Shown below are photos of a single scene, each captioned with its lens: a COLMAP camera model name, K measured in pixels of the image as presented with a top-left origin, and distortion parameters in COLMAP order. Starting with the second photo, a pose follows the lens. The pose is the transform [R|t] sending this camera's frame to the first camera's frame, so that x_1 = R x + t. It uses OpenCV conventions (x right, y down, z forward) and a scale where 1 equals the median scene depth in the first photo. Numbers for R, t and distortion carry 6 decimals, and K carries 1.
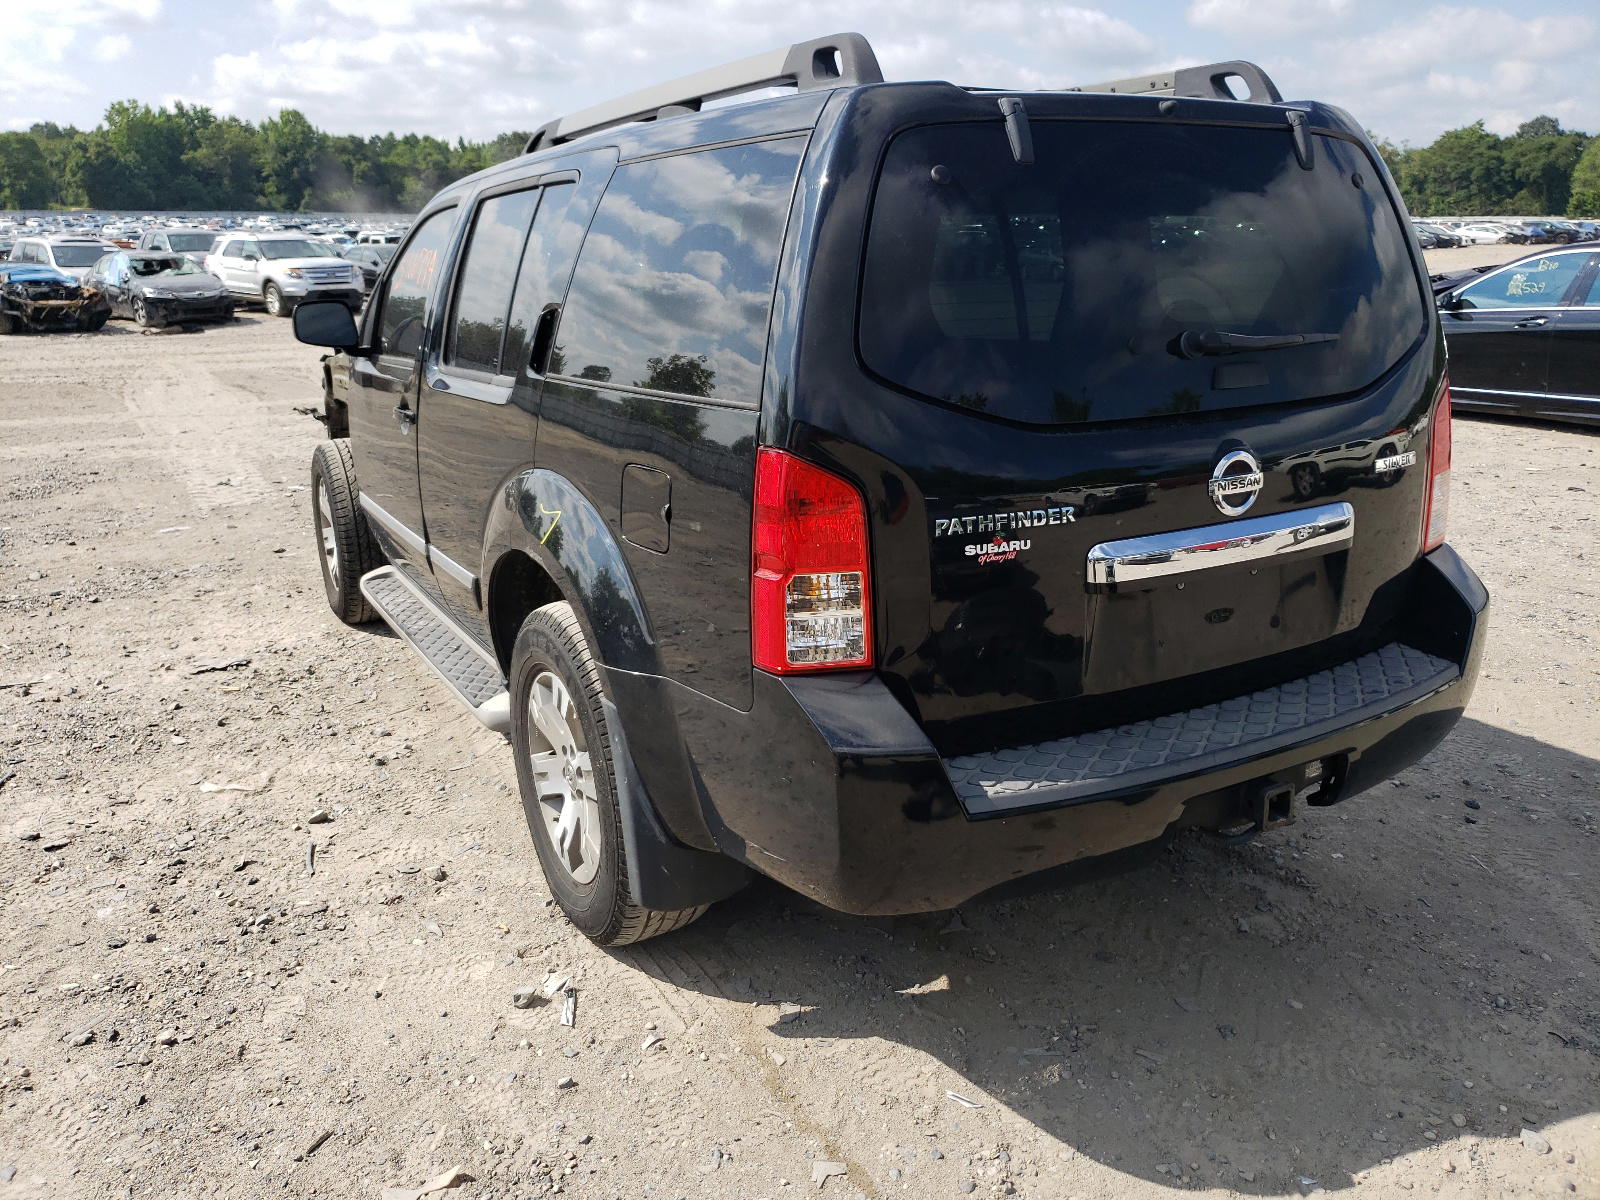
lens RADIAL K [[1224.0, 0, 795.4], [0, 1224.0, 590.4], [0, 0, 1]] dist [-0.006934, 0.004241]
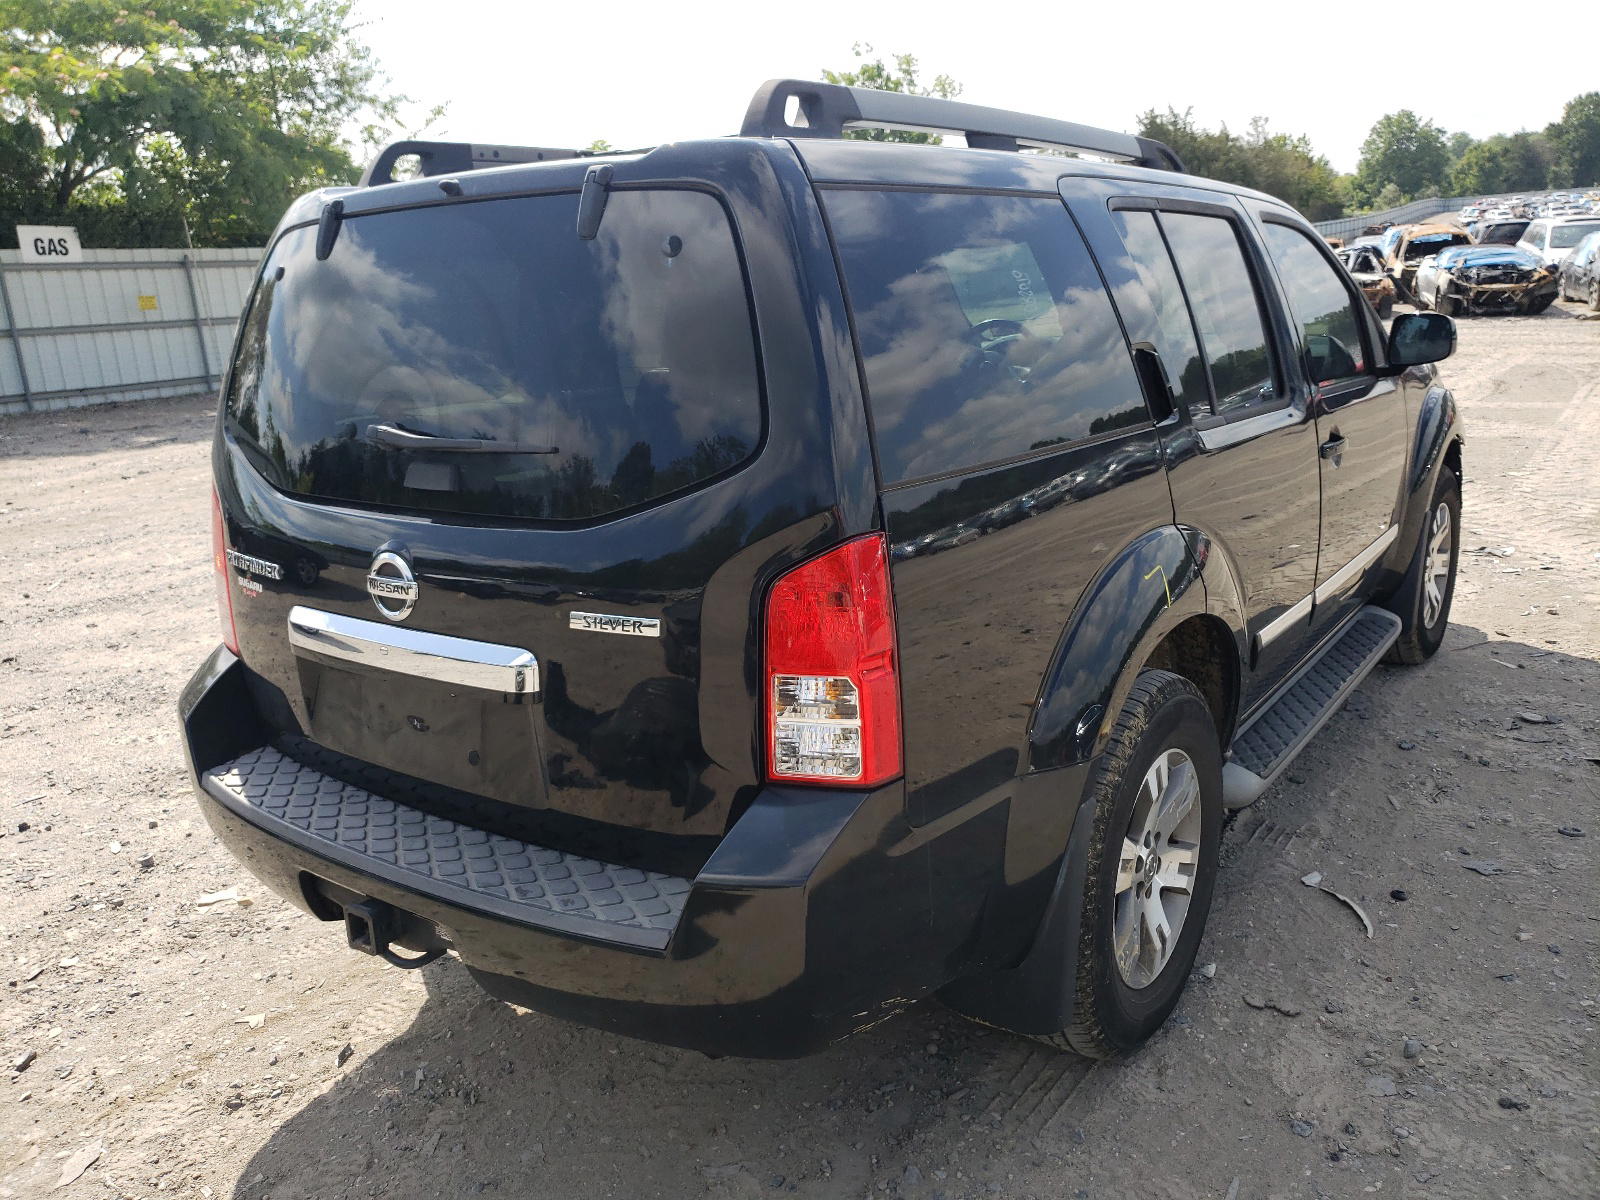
lens RADIAL K [[1224.0, 0, 795.4], [0, 1224.0, 590.4], [0, 0, 1]] dist [-0.006934, 0.004241]
pose [[0.391054, 0.214218, -0.895091, 0.120880], [-0.195933, 0.969619, 0.146454, -0.025888], [0.899270, 0.118106, 0.421146, 0.082593]]
